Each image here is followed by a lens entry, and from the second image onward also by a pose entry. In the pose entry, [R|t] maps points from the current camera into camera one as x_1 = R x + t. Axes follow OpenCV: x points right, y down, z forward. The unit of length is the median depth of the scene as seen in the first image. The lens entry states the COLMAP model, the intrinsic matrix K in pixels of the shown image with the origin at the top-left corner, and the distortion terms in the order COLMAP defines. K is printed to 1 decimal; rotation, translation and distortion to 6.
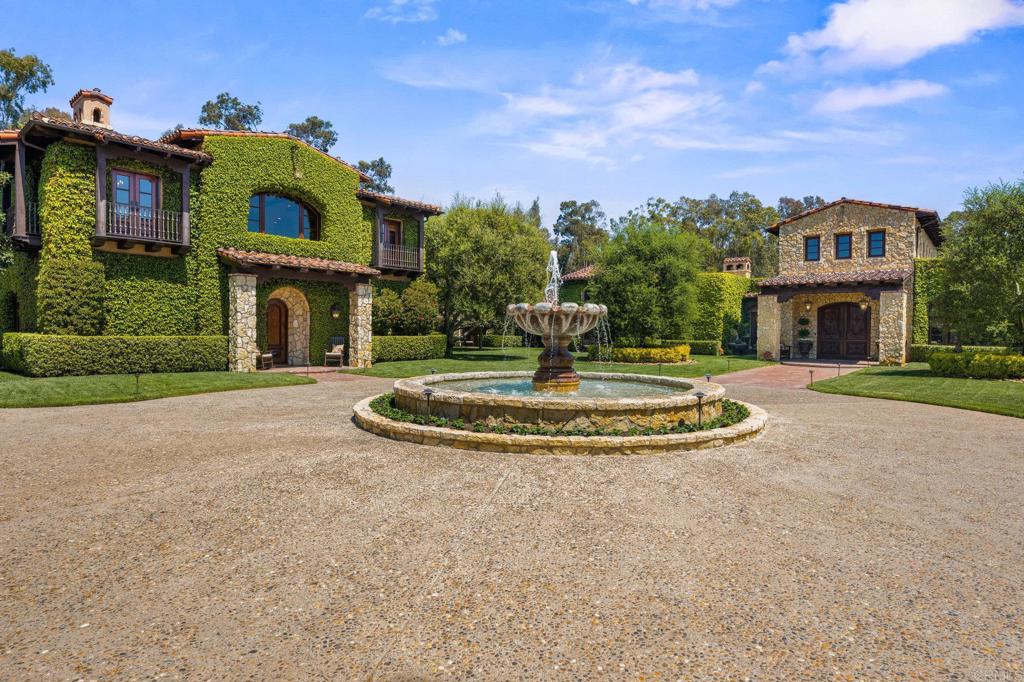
lens RADIAL K [[561.9, 0, 510.2], [0, 561.9, 340.3], [0, 0, 1]] dist [-0.006233, 0.000394]
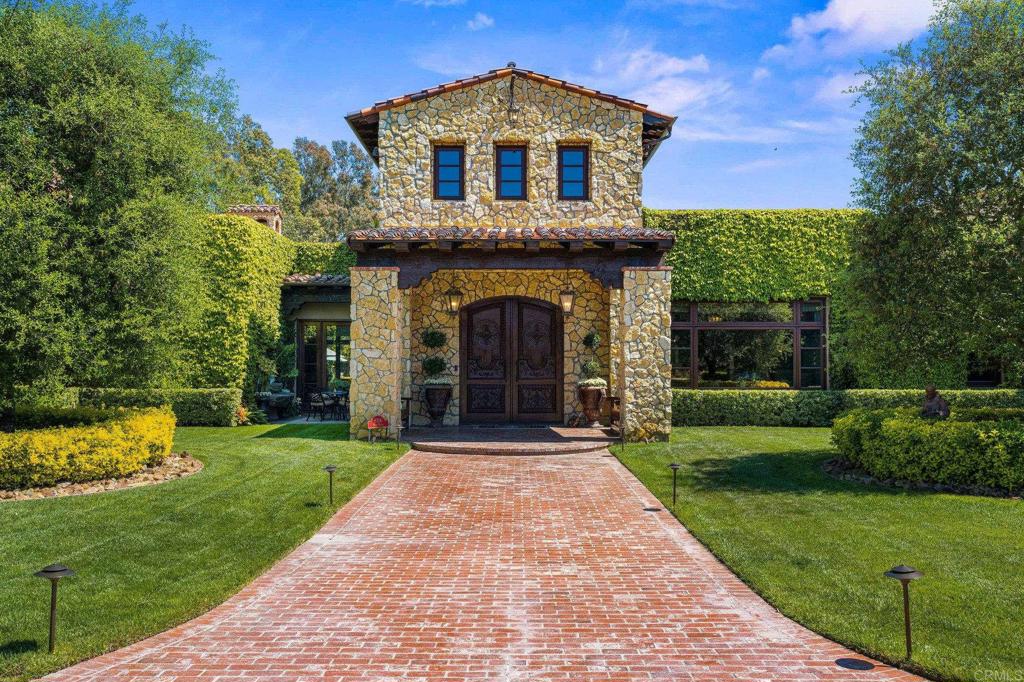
lens RADIAL K [[921.8, 0, 511.4], [0, 921.8, 340.9], [0, 0, 1]] dist [-0.028849, 0.006102]
pose [[0.767619, 0.008227, 0.640853, 0.119304], [0.017292, 0.999288, -0.033541, -0.007710], [-0.640673, 0.036828, 0.766930, 0.424280]]
